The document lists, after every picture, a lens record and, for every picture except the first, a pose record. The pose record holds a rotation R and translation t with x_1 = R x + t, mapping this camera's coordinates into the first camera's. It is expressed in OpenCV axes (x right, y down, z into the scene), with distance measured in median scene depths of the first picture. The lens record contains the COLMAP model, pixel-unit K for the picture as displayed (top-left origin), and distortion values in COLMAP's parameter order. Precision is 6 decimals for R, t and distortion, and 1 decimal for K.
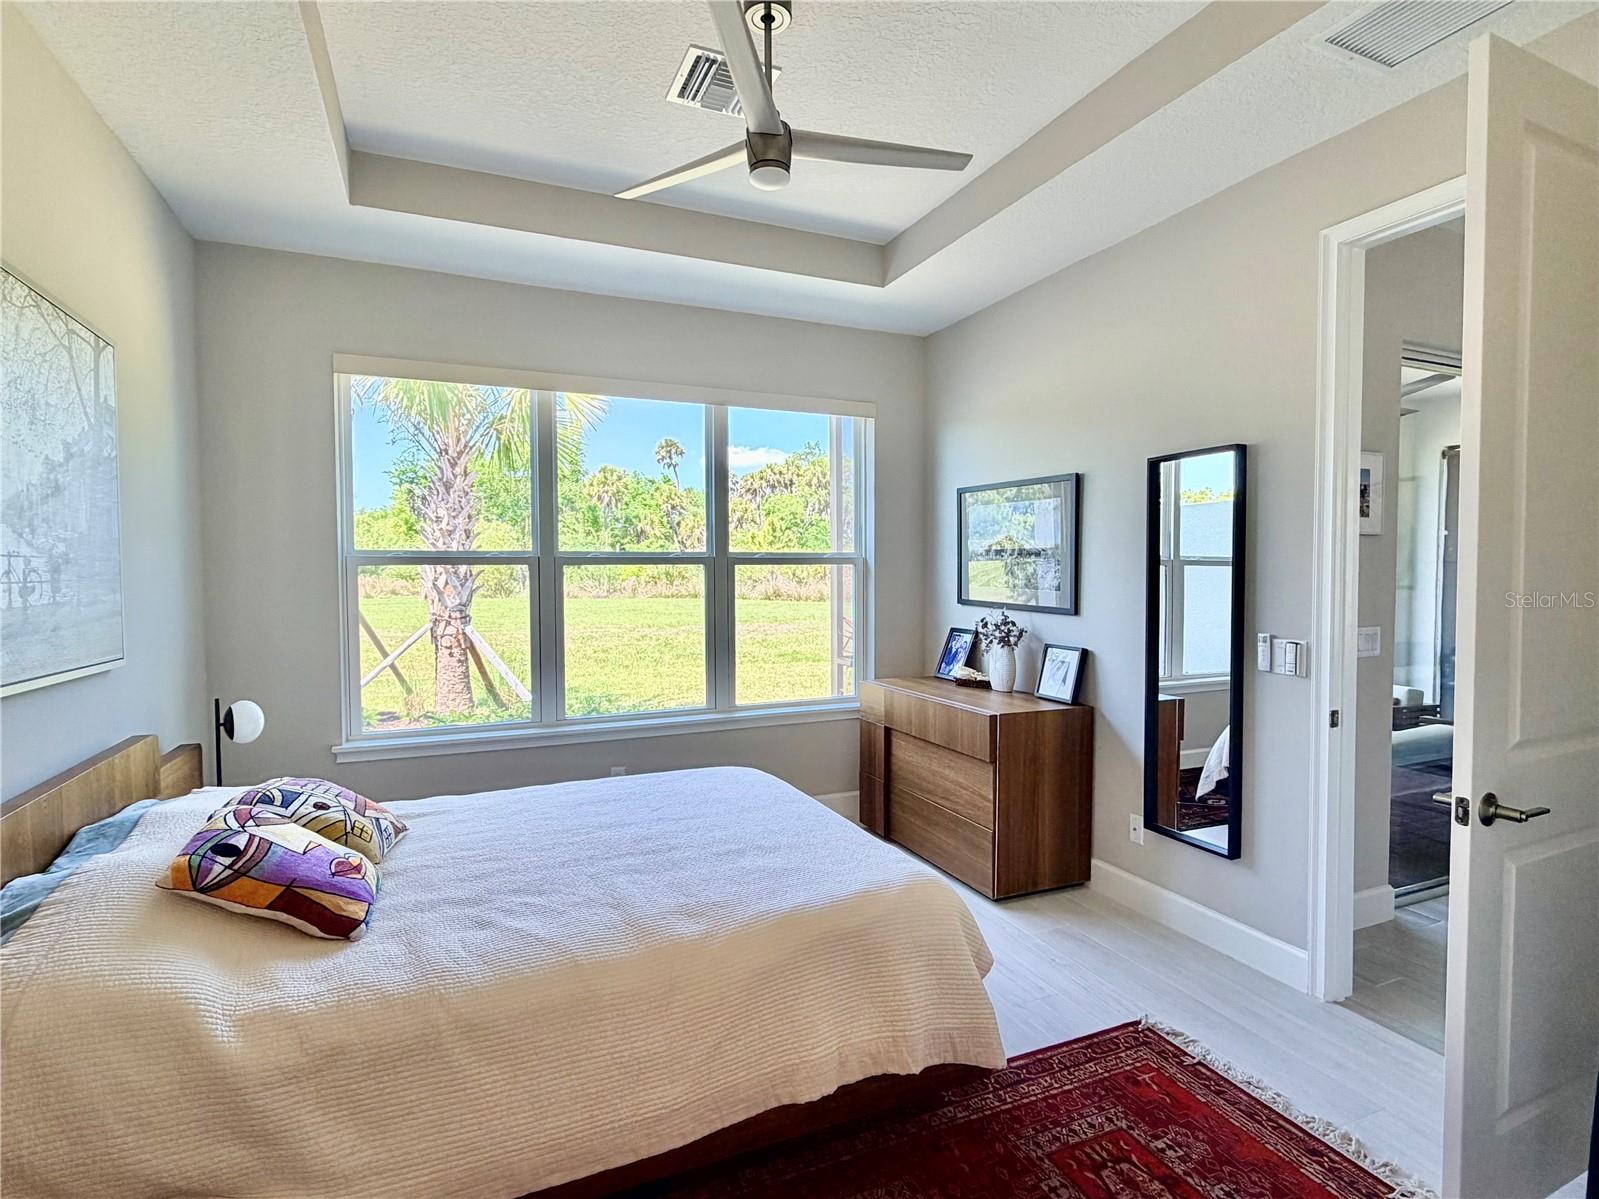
lens RADIAL K [[802.4, 0, 799.5], [0, 802.4, 599.5], [0, 0, 1]] dist [-0.000603, 0.000208]
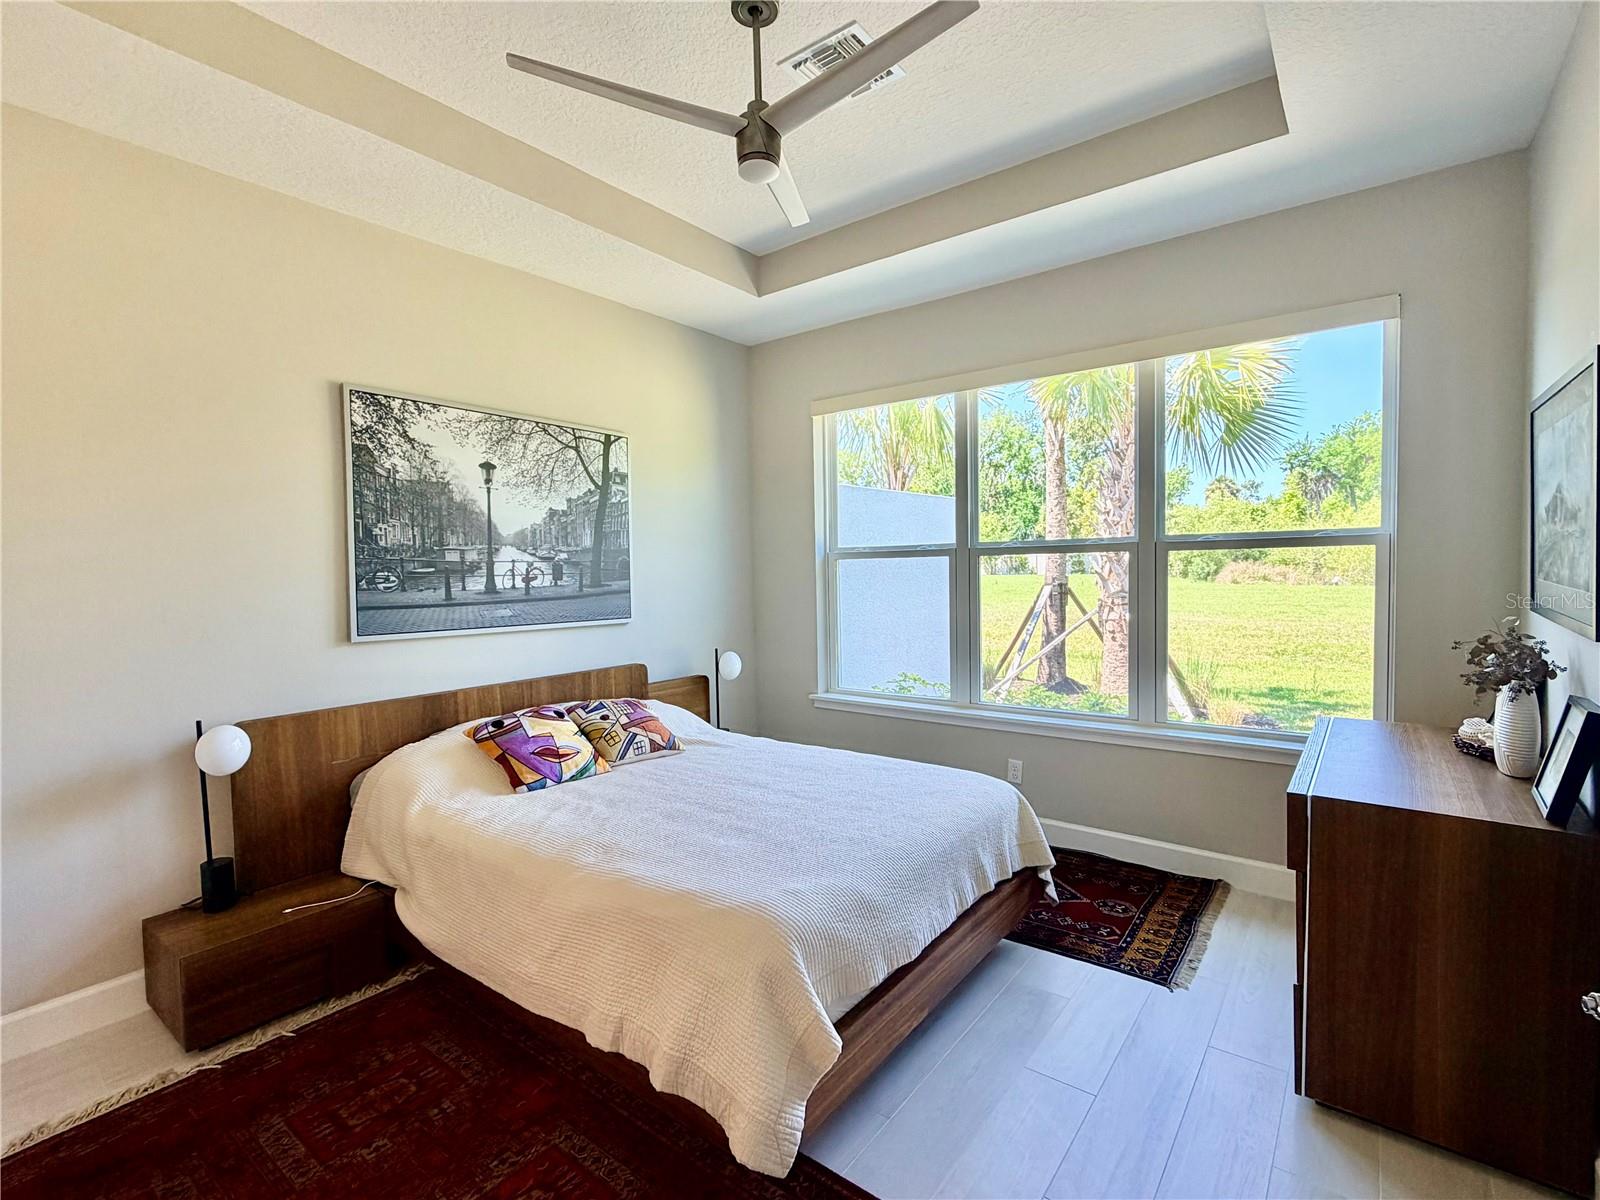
lens RADIAL K [[751.7, 0, 800.0], [0, 751.7, 600.0], [0, 0, 1]] dist [-0.002195, 0.000038]
pose [[0.480518, 0.032552, -0.876381, 0.602704], [-0.014059, 0.999468, 0.029416, -0.014454], [0.876872, -0.001814, 0.480720, 0.435485]]
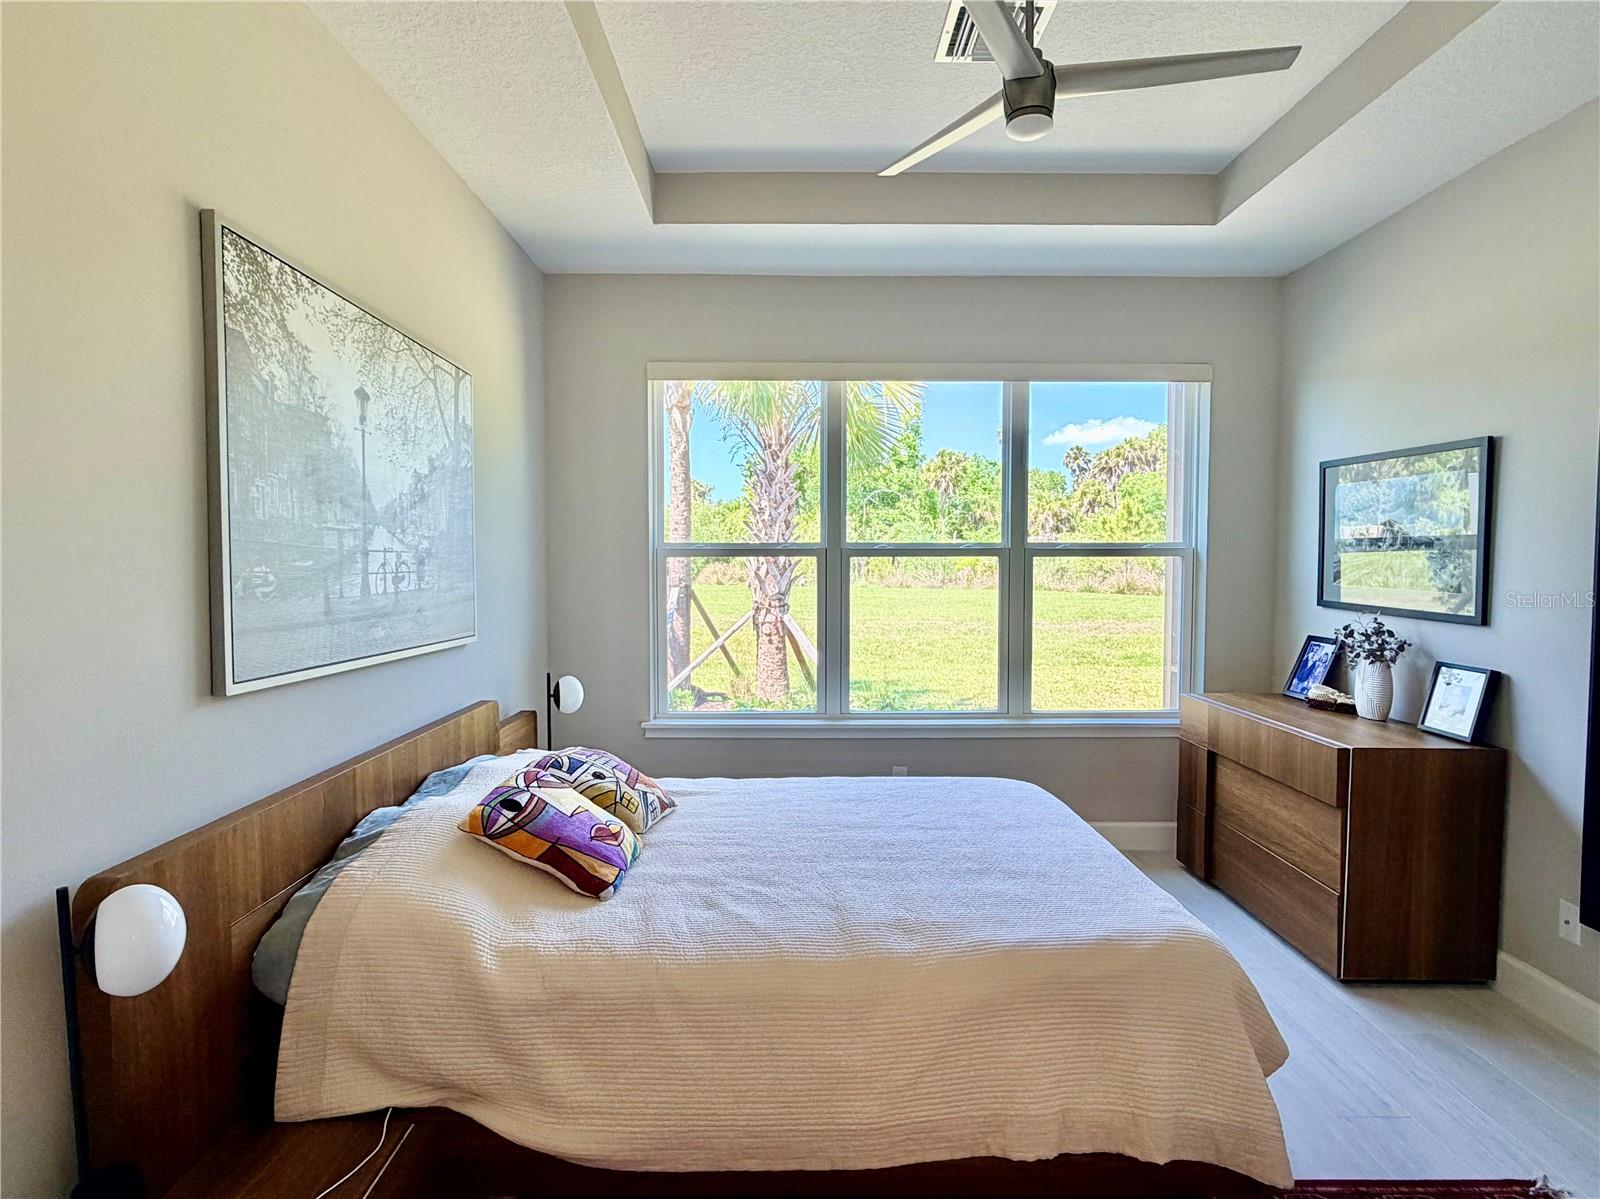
lens RADIAL K [[852.4, 0, 800.0], [0, 852.4, 599.5], [0, 0, 1]] dist [-0.000186, -0.000137]
pose [[0.918998, 0.022192, -0.393636, 0.083347], [-0.017880, 0.999733, 0.014620, -0.006190], [0.393856, -0.006397, 0.919150, 0.017215]]
